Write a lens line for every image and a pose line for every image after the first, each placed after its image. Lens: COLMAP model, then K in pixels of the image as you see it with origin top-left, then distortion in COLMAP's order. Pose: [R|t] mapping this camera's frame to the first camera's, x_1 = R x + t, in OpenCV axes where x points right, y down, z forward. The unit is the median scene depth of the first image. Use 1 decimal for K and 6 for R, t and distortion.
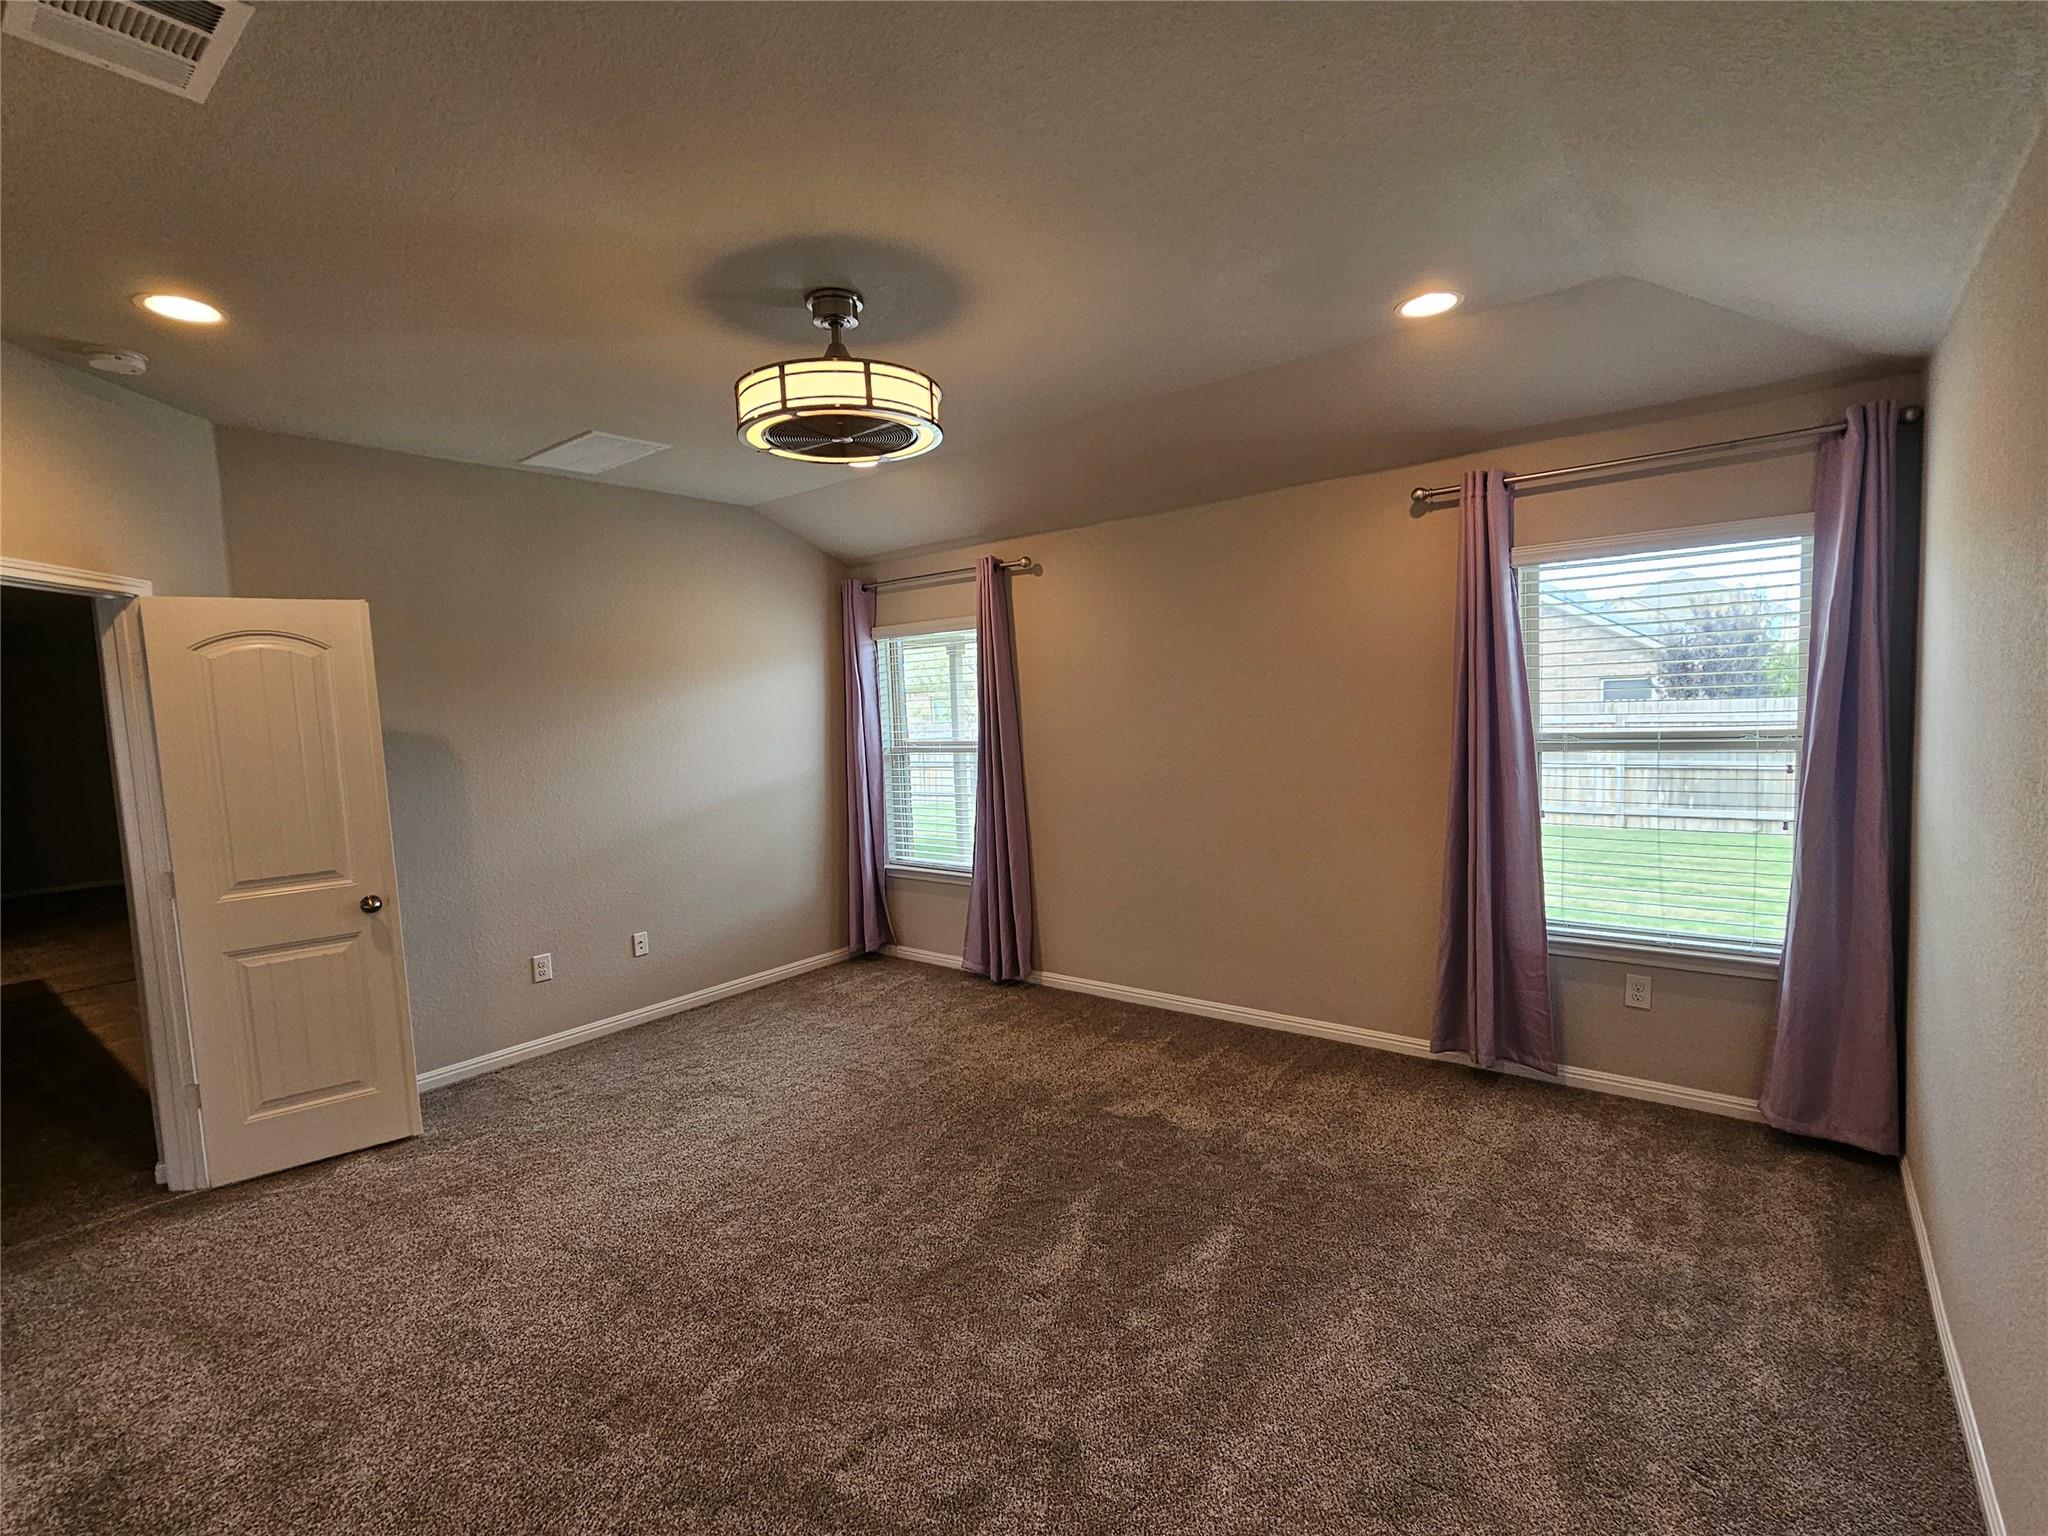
lens RADIAL K [[937.2, 0, 1024.0], [0, 937.2, 768.0], [0, 0, 1]] dist [0.000852, -0.000177]
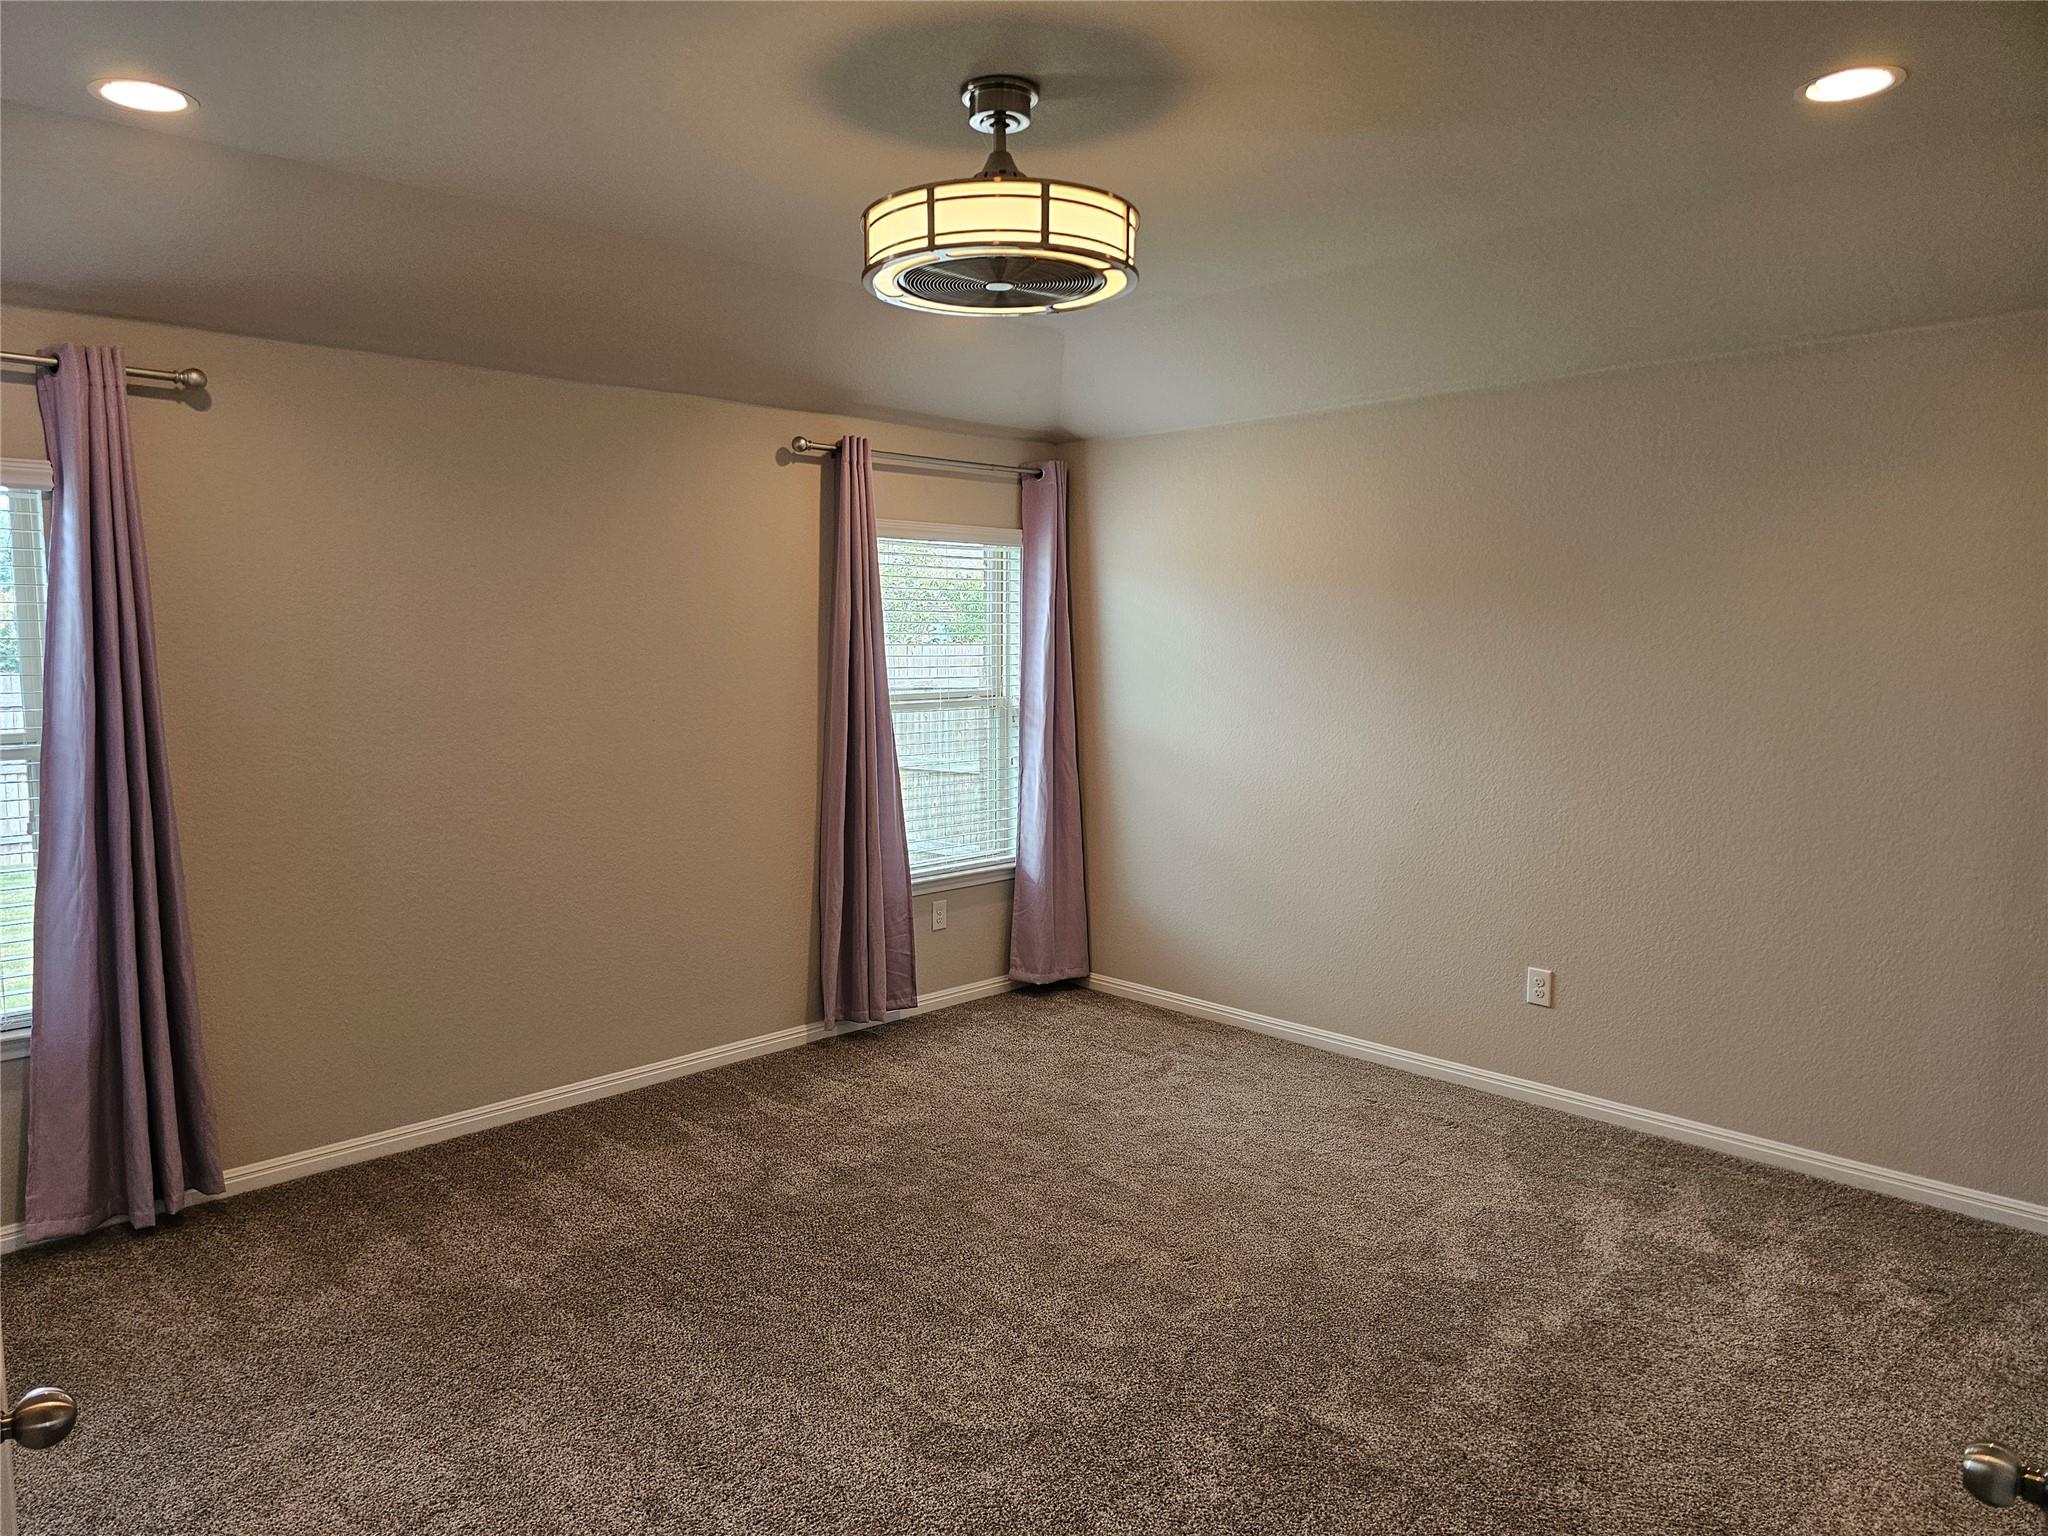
lens RADIAL K [[1273.8, 0, 1024.0], [0, 1273.8, 768.0], [0, 0, 1]] dist [-0.047896, 0.000604]
pose [[0.130073, -0.055603, 0.989944, -0.831832], [0.067053, 0.996634, 0.047168, -0.012037], [-0.989234, 0.060244, 0.133364, 0.635353]]
